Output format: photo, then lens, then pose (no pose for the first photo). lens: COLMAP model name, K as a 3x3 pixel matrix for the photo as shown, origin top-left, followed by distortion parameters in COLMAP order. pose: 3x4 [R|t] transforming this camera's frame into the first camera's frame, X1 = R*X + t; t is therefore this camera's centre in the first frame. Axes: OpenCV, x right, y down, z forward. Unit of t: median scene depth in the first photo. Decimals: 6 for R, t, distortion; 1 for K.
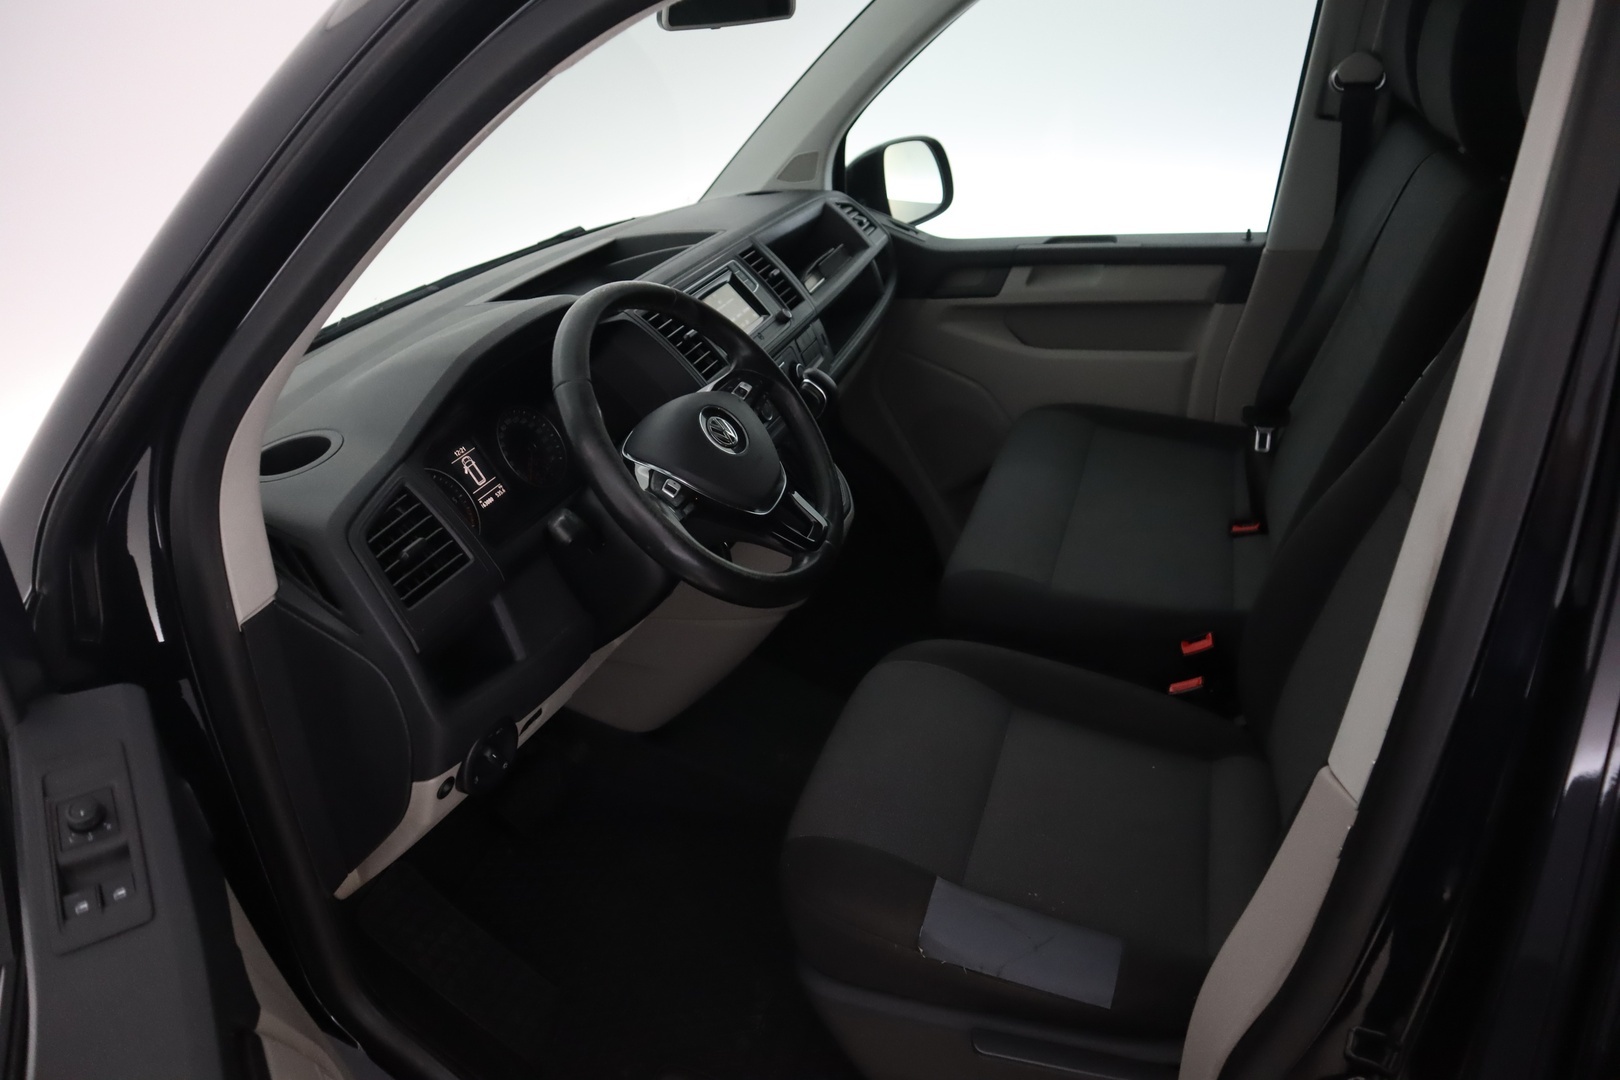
lens RADIAL K [[1145.3, 0, 810.0], [0, 1145.3, 538.0], [0, 0, 1]] dist [-0.096338, 0.052656]
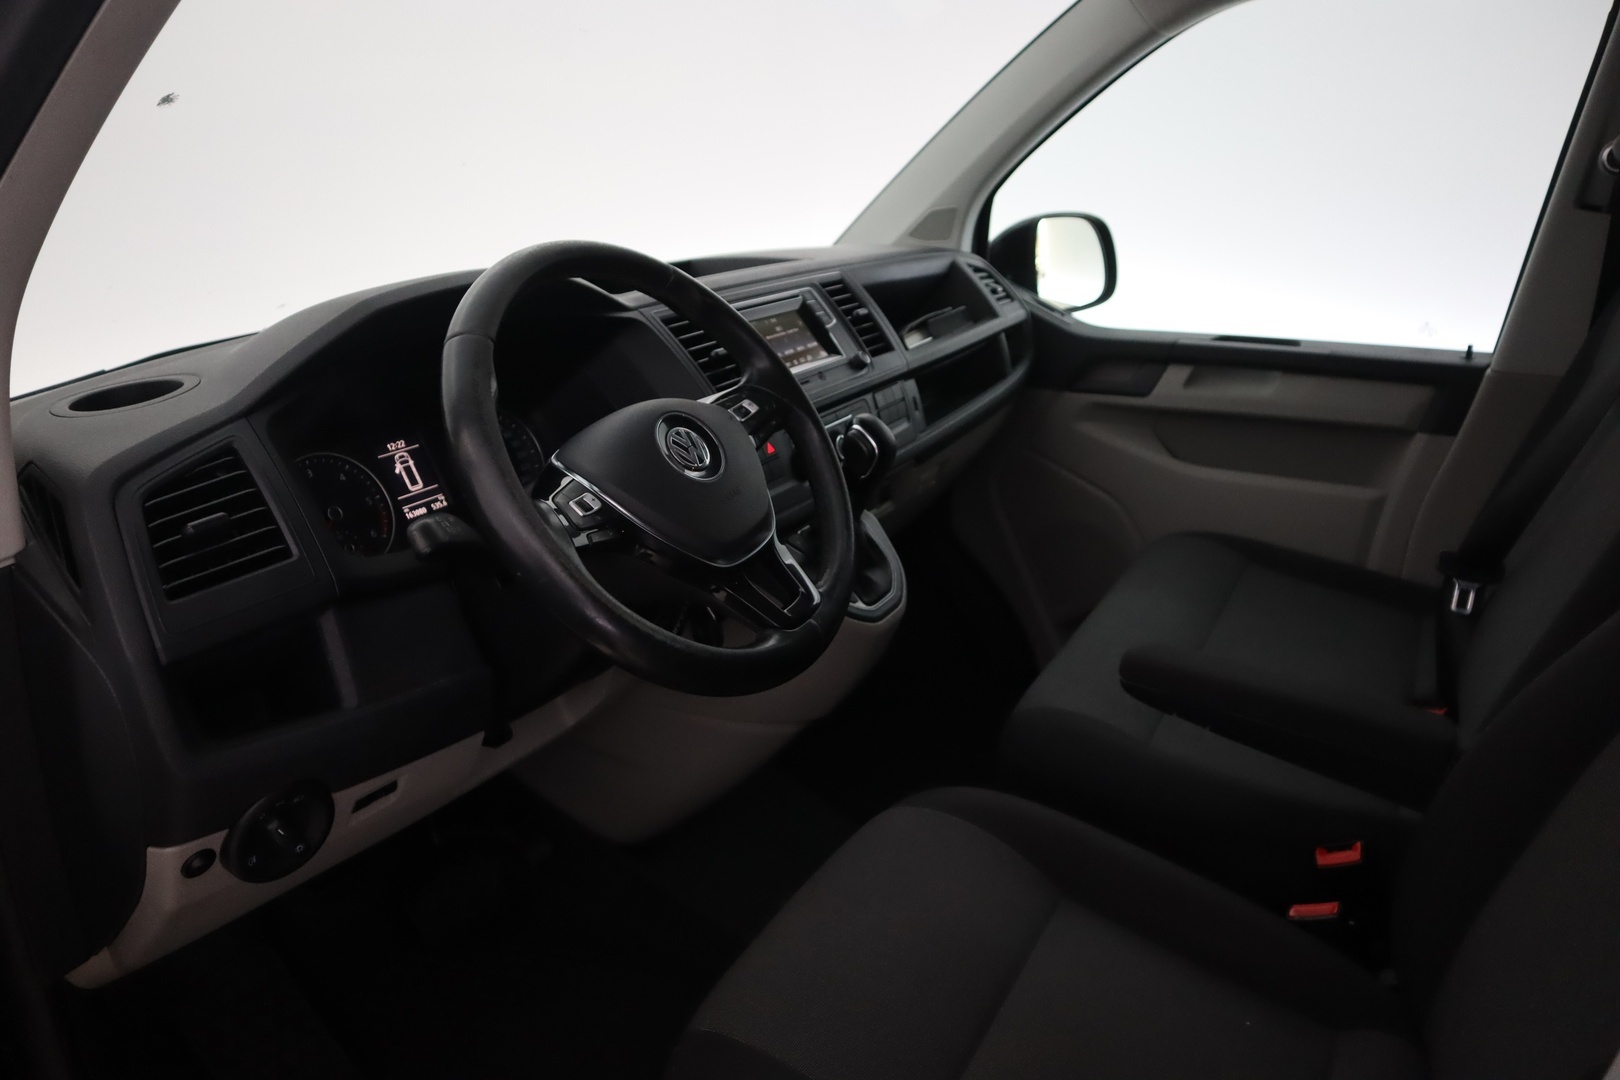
lens RADIAL K [[1145.3, 0, 800.9], [0, 1145.3, 537.1], [0, 0, 1]] dist [-0.096338, 0.052656]
pose [[0.977624, 0.139194, -0.157724, 0.080816], [-0.155992, 0.982722, -0.099620, 0.017174], [0.141132, 0.121995, 0.982445, 0.202869]]
